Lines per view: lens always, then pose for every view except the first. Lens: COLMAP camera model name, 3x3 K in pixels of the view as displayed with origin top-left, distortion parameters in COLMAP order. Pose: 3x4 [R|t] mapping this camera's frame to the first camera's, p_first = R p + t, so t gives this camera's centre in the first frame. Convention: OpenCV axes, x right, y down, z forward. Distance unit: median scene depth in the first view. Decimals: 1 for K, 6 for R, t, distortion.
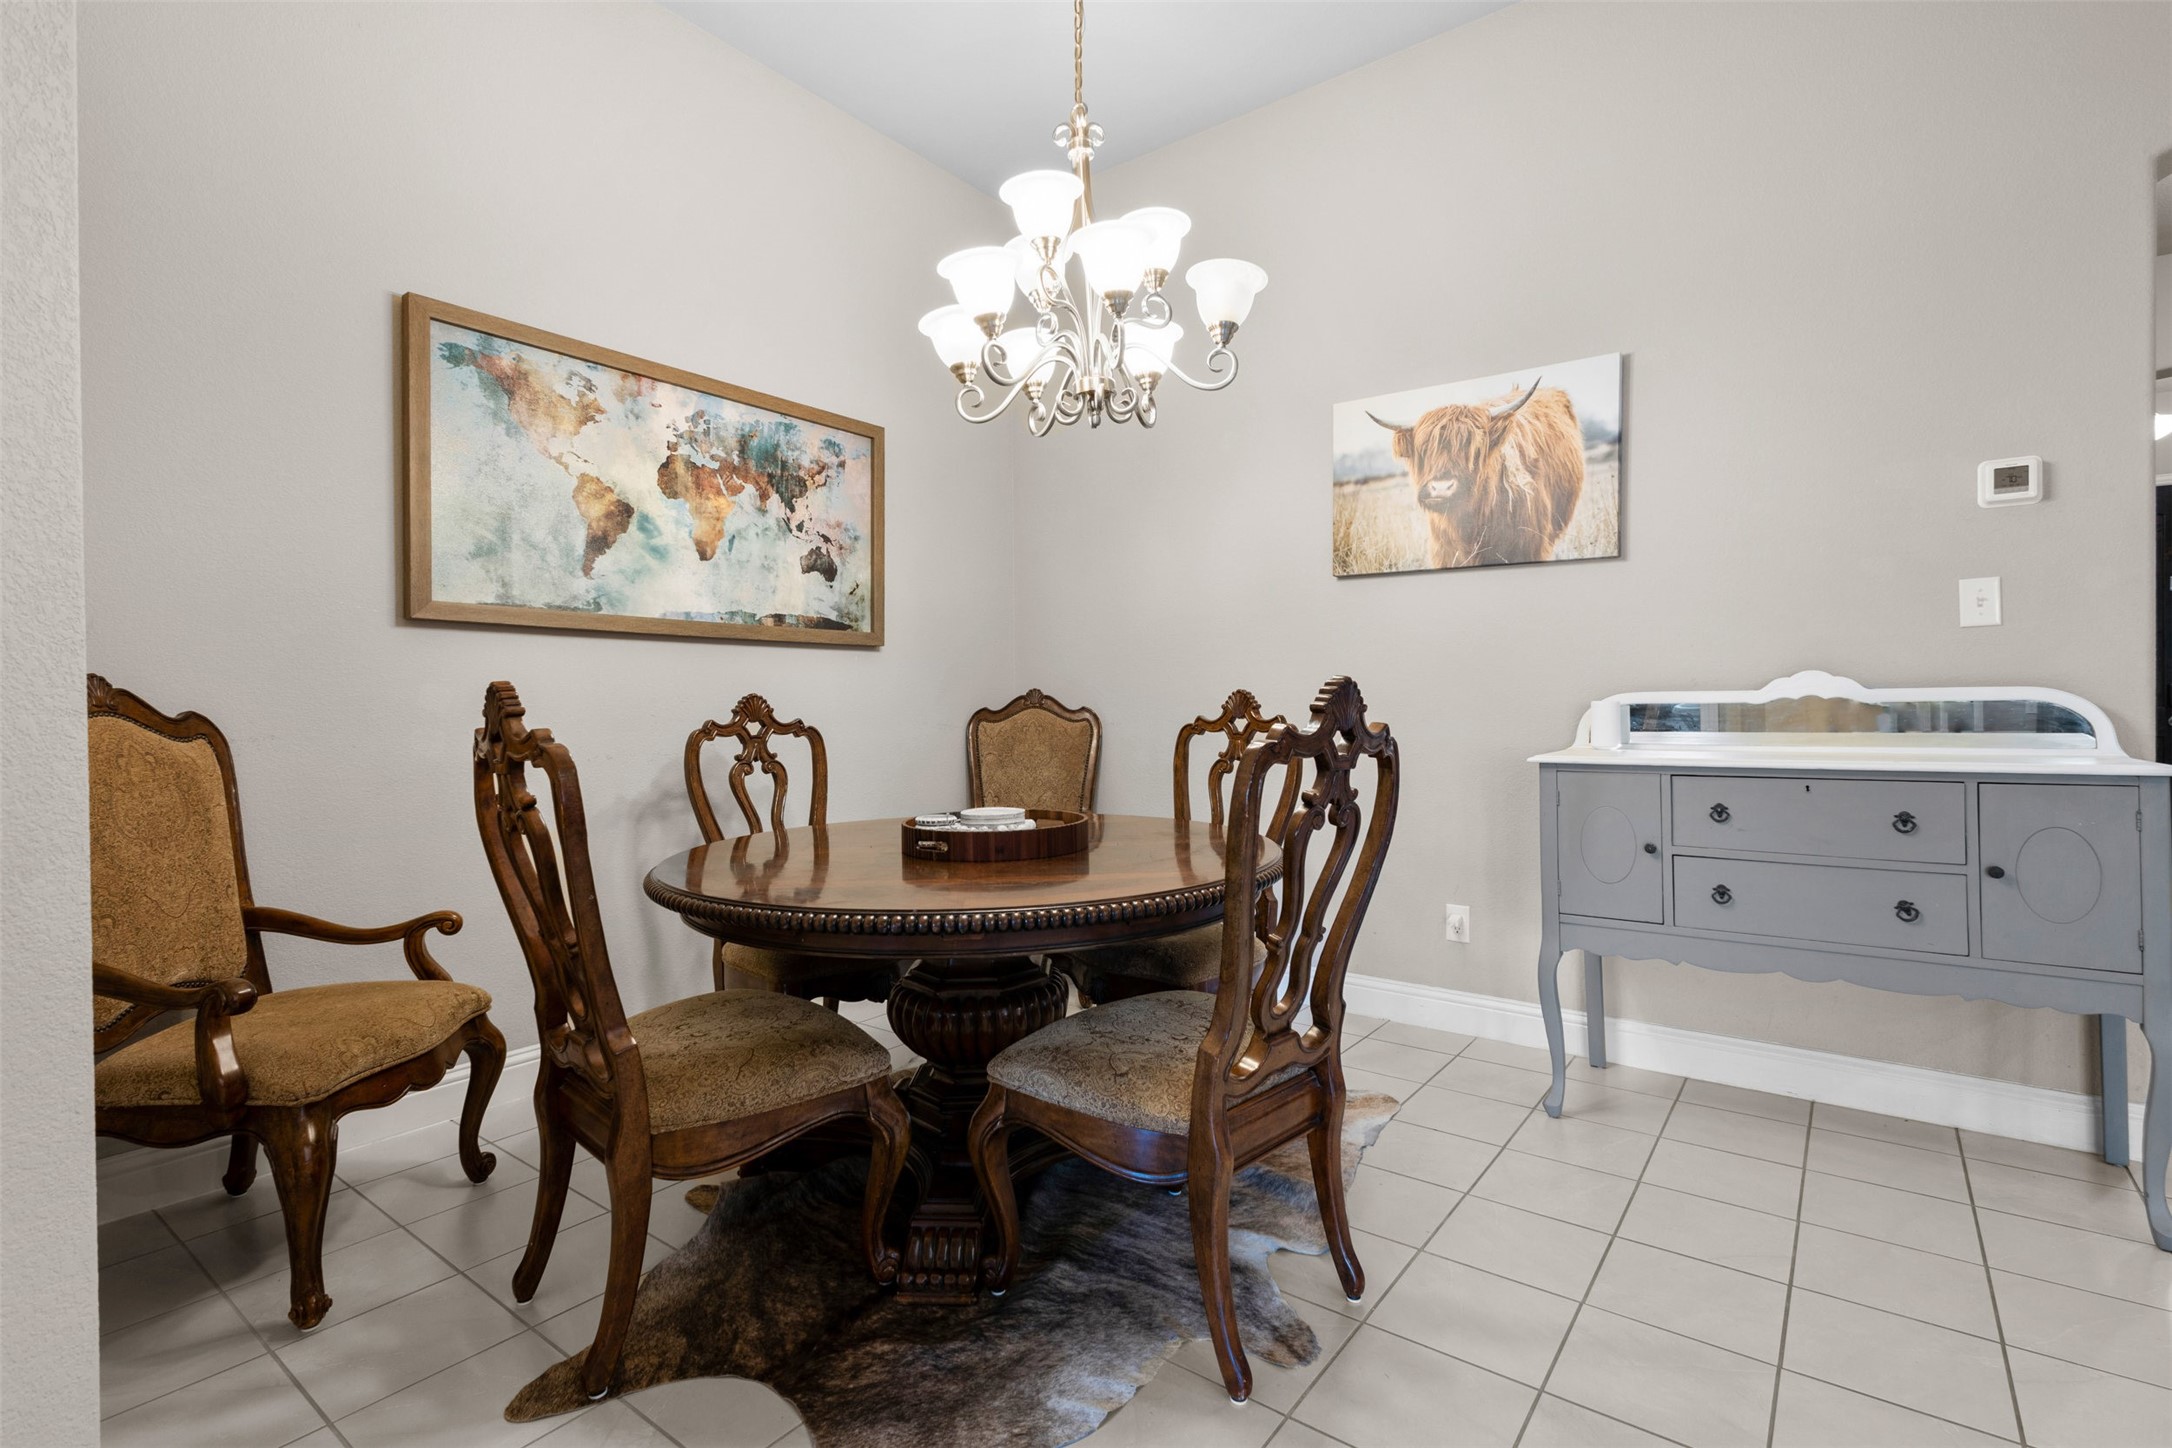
lens RADIAL K [[1013.9, 0, 1087.3], [0, 1013.9, 721.6], [0, 0, 1]] dist [0.003688, 0.000230]
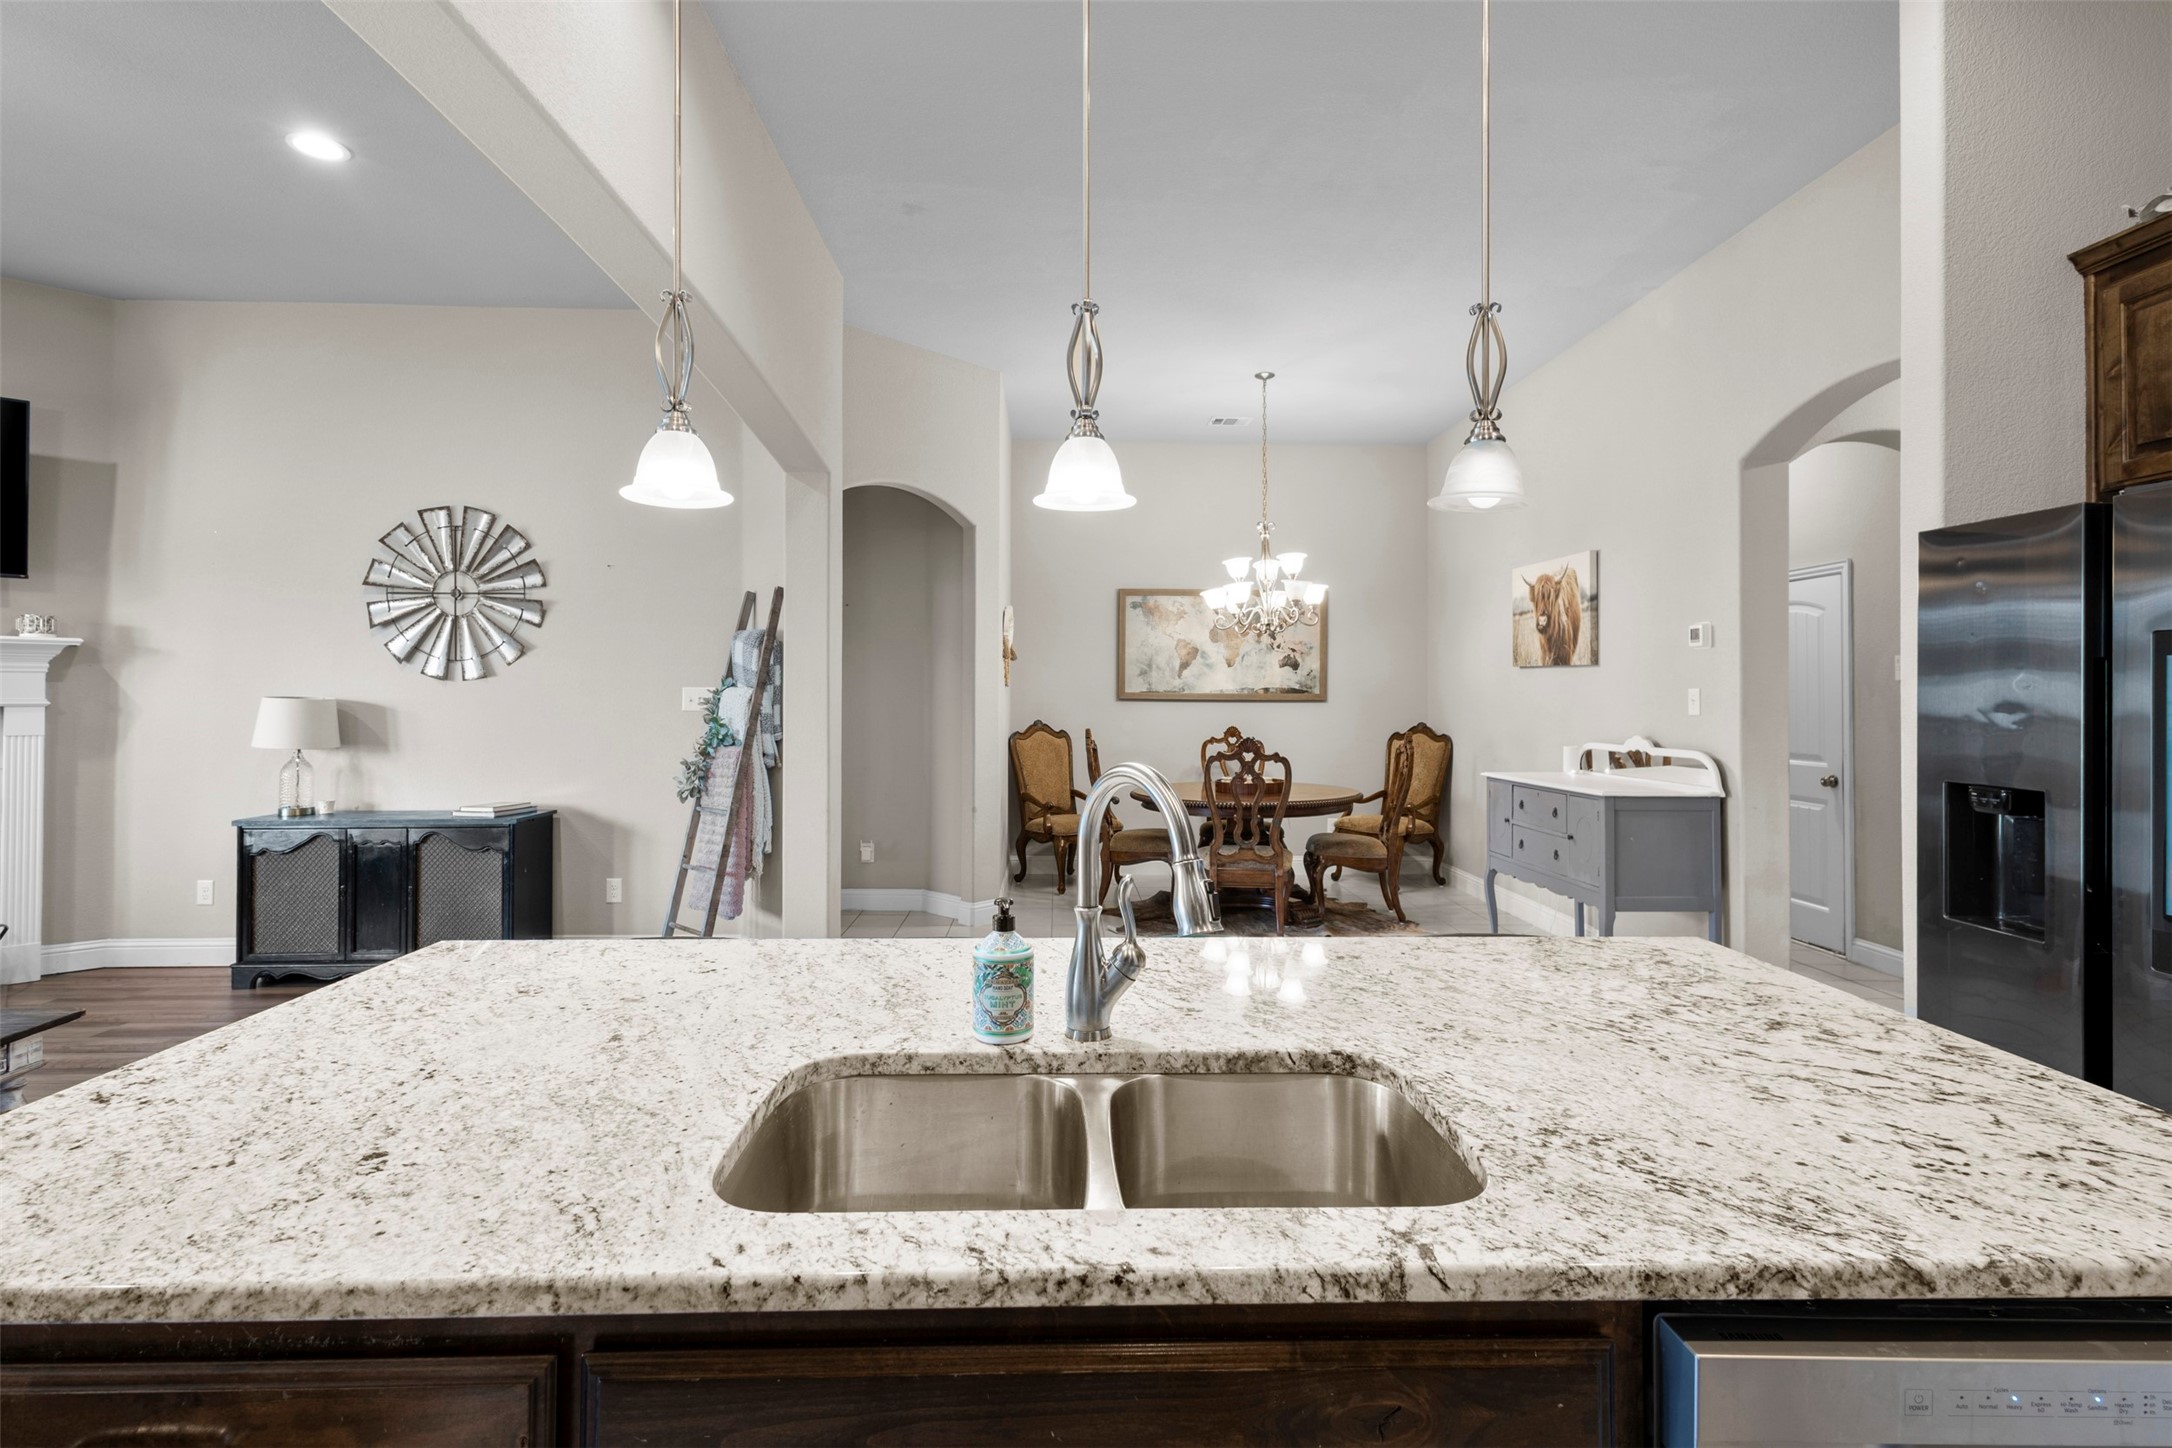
lens RADIAL K [[1013.9, 0, 1085.3], [0, 1013.9, 708.4], [0, 0, 1]] dist [0.003688, 0.000230]
pose [[0.624048, 0.021222, -0.781098, 1.330349], [-0.021479, 0.999719, 0.010001, -0.085035], [0.781091, 0.010536, 0.624329, -0.771706]]
